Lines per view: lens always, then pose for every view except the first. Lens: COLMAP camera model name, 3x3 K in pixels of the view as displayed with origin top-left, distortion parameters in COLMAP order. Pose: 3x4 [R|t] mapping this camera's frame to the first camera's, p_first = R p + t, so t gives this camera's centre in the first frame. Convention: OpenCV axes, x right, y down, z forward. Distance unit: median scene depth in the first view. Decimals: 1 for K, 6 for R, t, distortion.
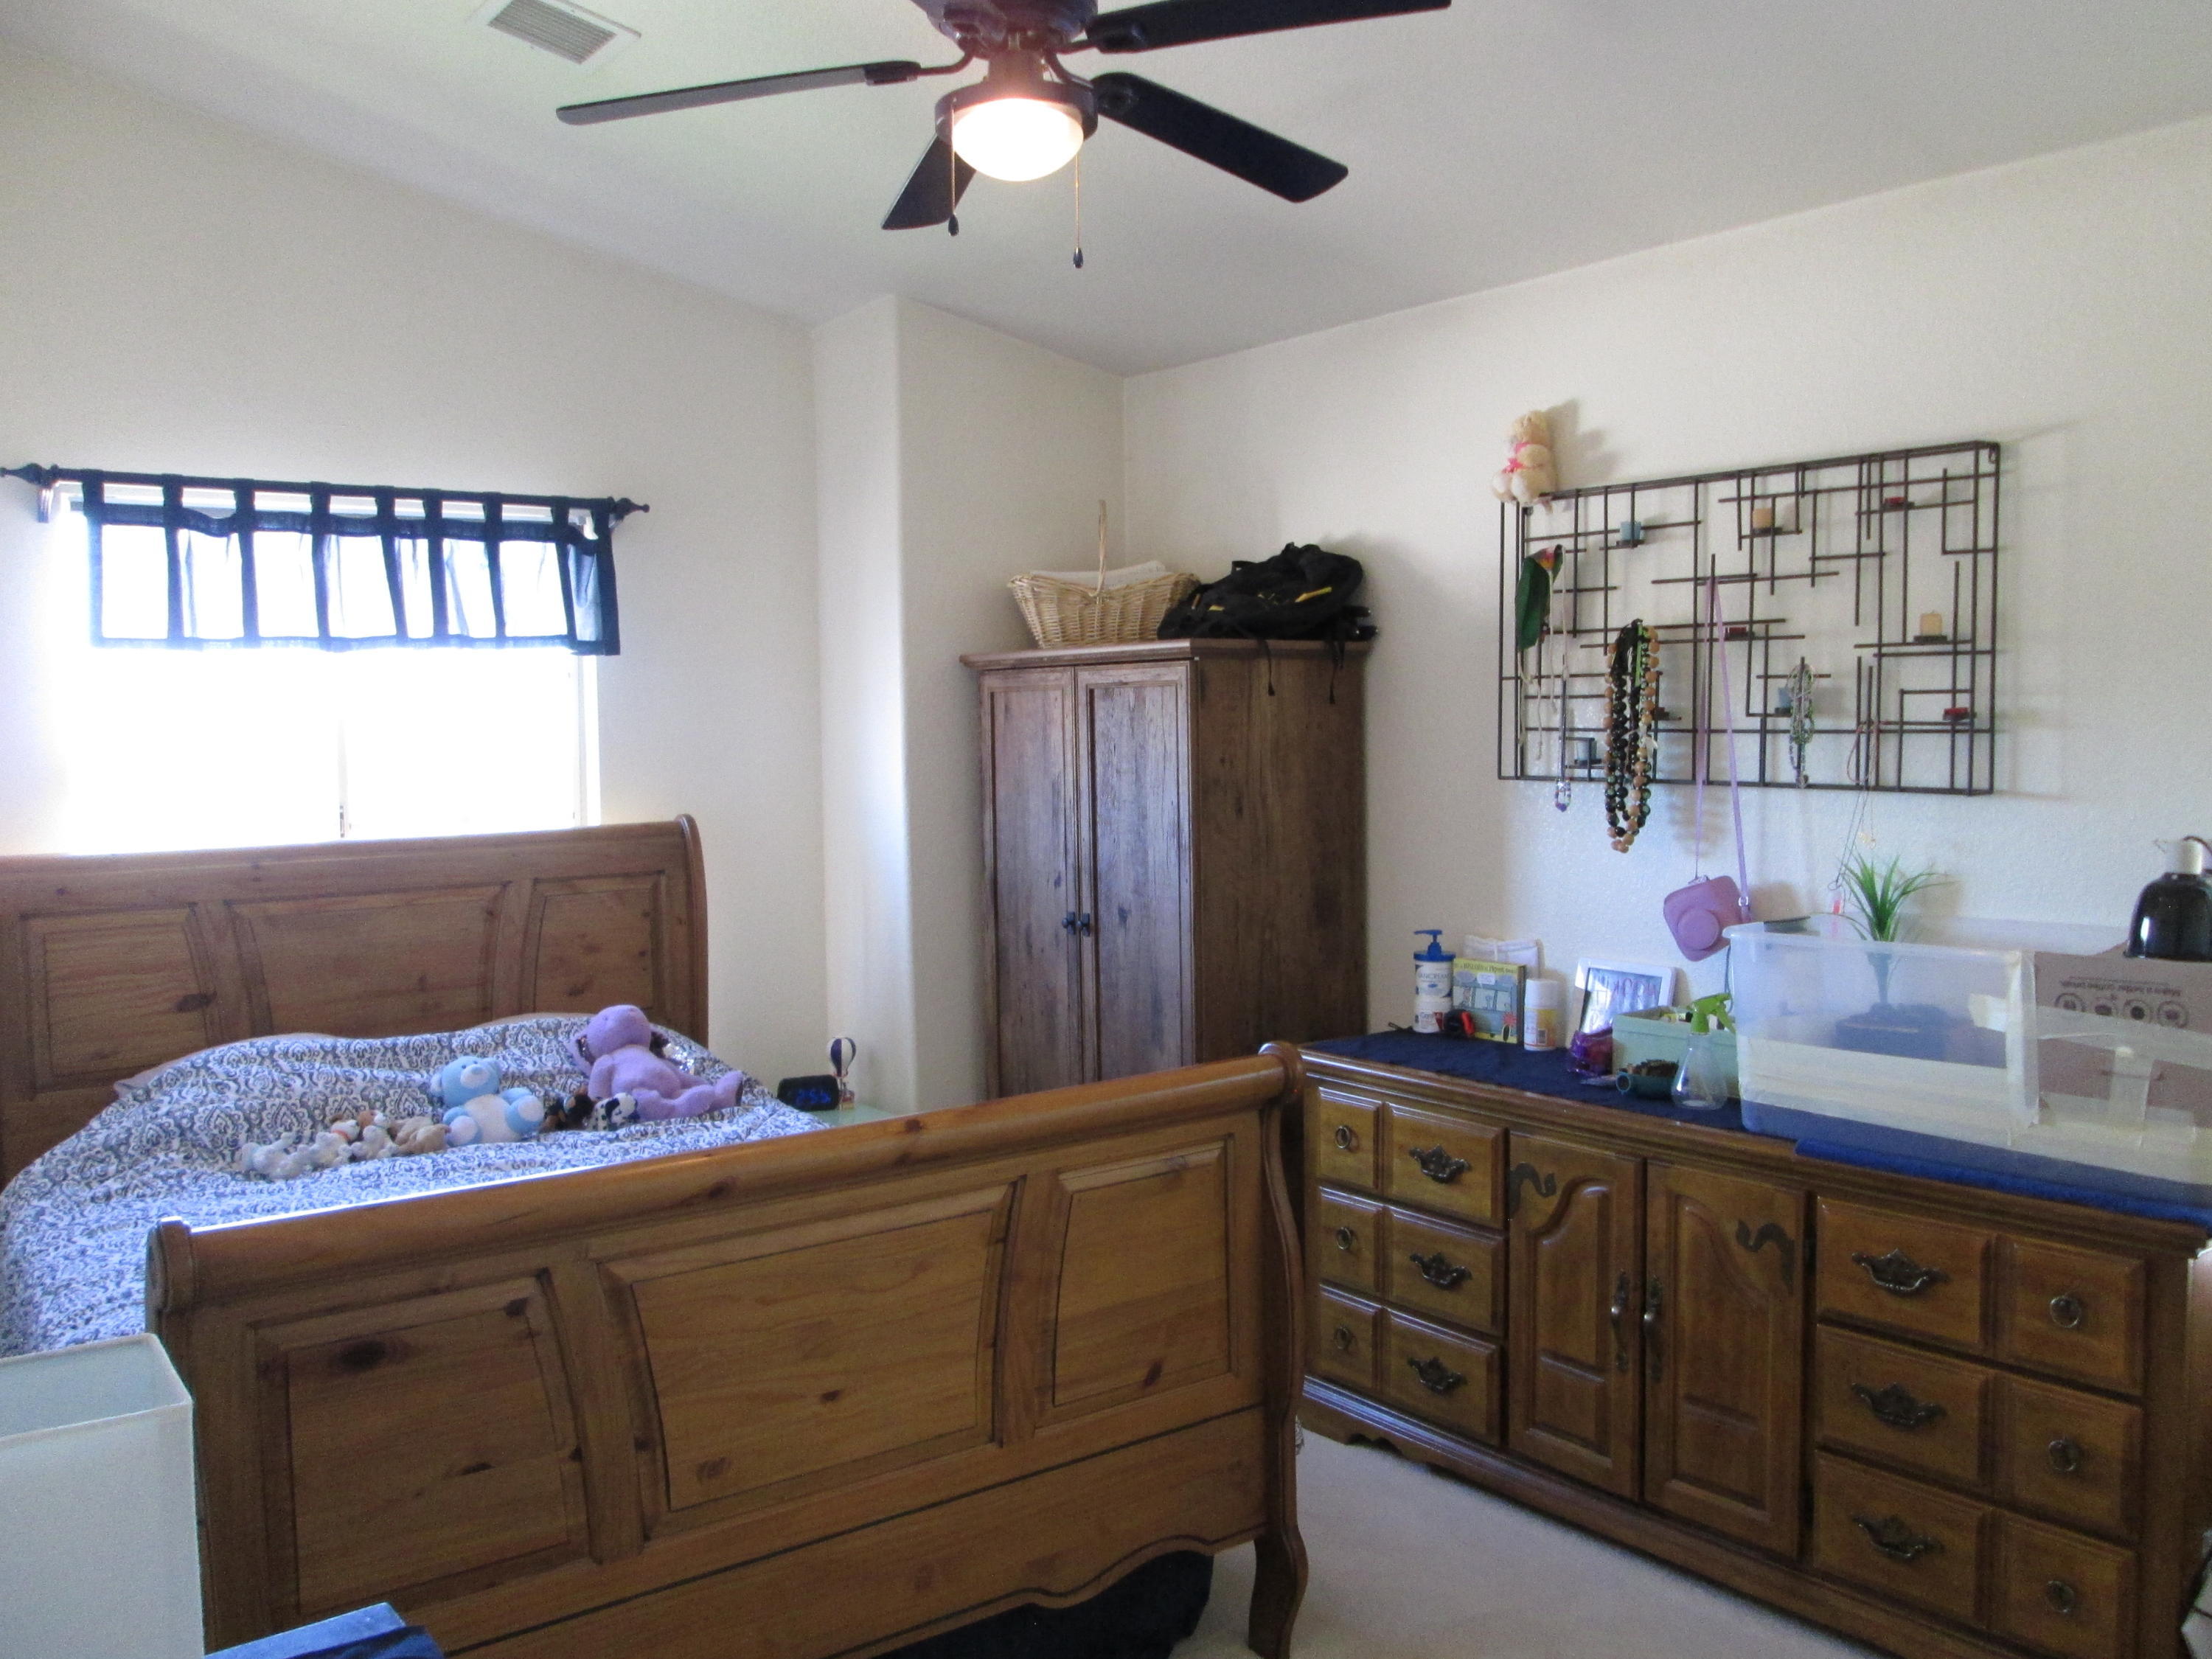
lens RADIAL K [[1790.7, 0, 1106.0], [0, 1790.7, 829.5], [0, 0, 1]] dist [-0.054008, 0.004548]
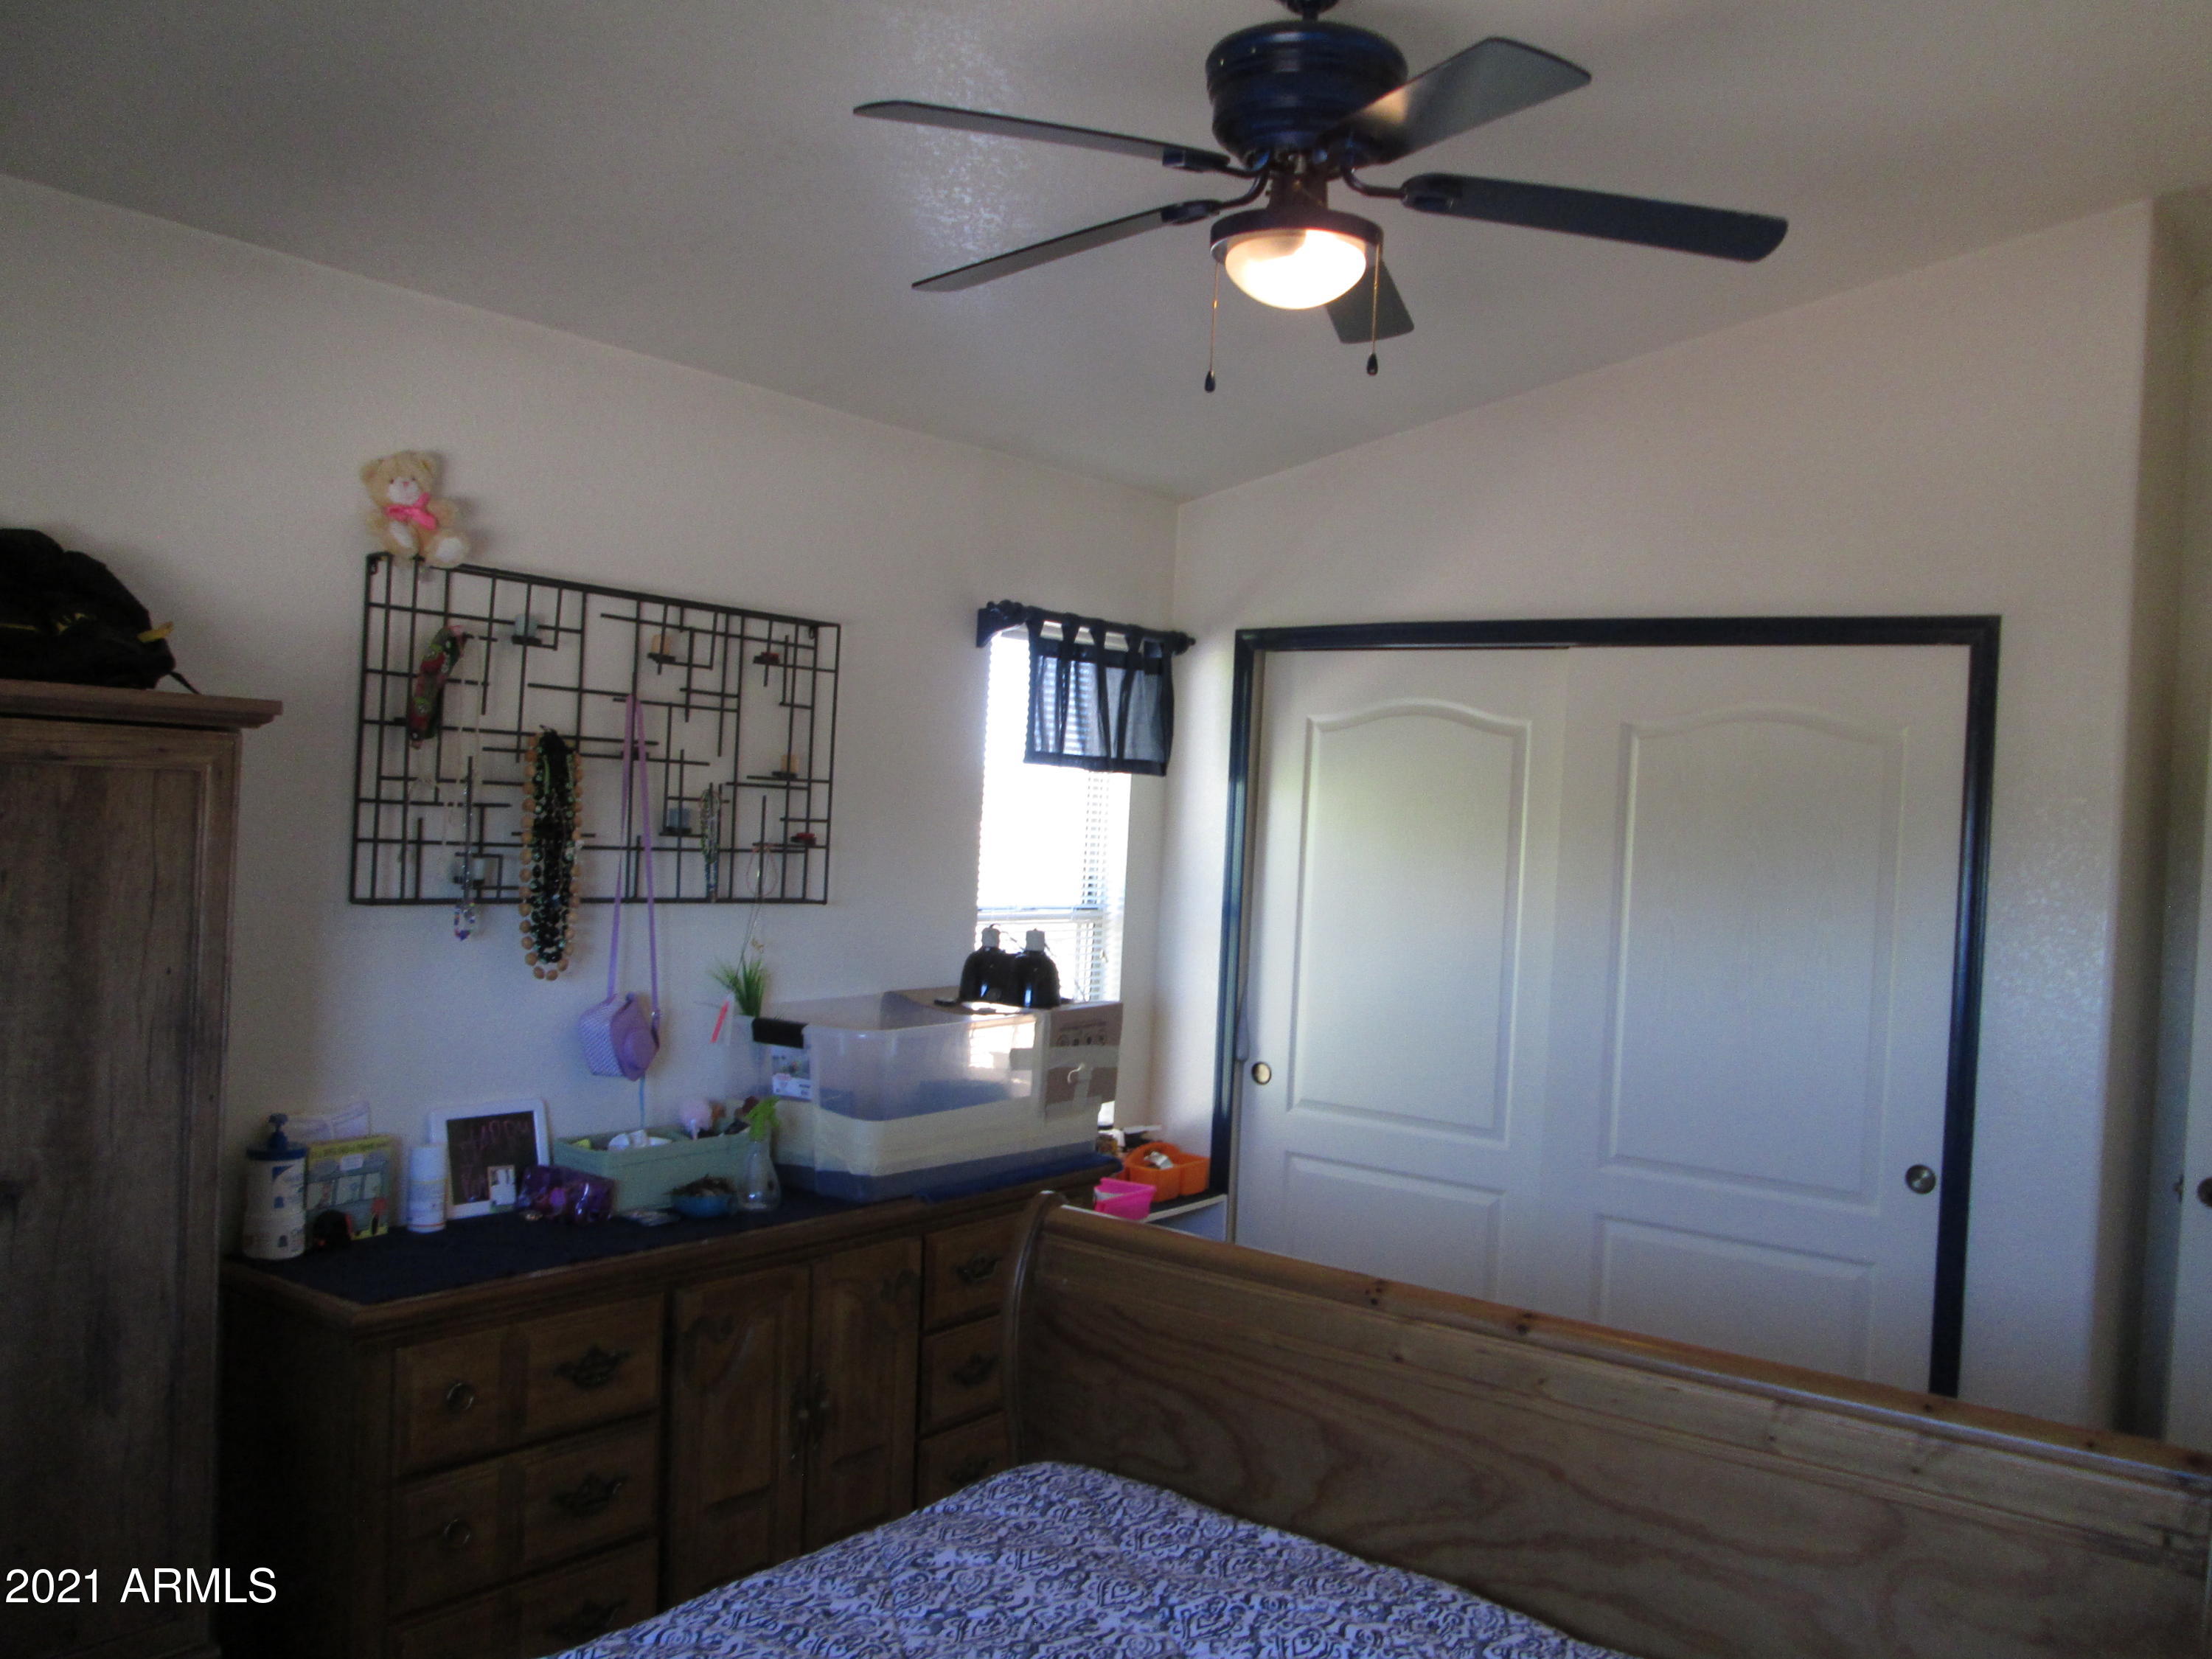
lens RADIAL K [[1790.7, 0, 1106.0], [0, 1790.7, 829.5], [0, 0, 1]] dist [-0.054008, 0.004548]
pose [[-0.255619, -0.007594, 0.966748, -0.680539], [0.013749, 0.999839, 0.011490, -0.072557], [-0.966680, 0.016229, -0.255474, 0.975187]]
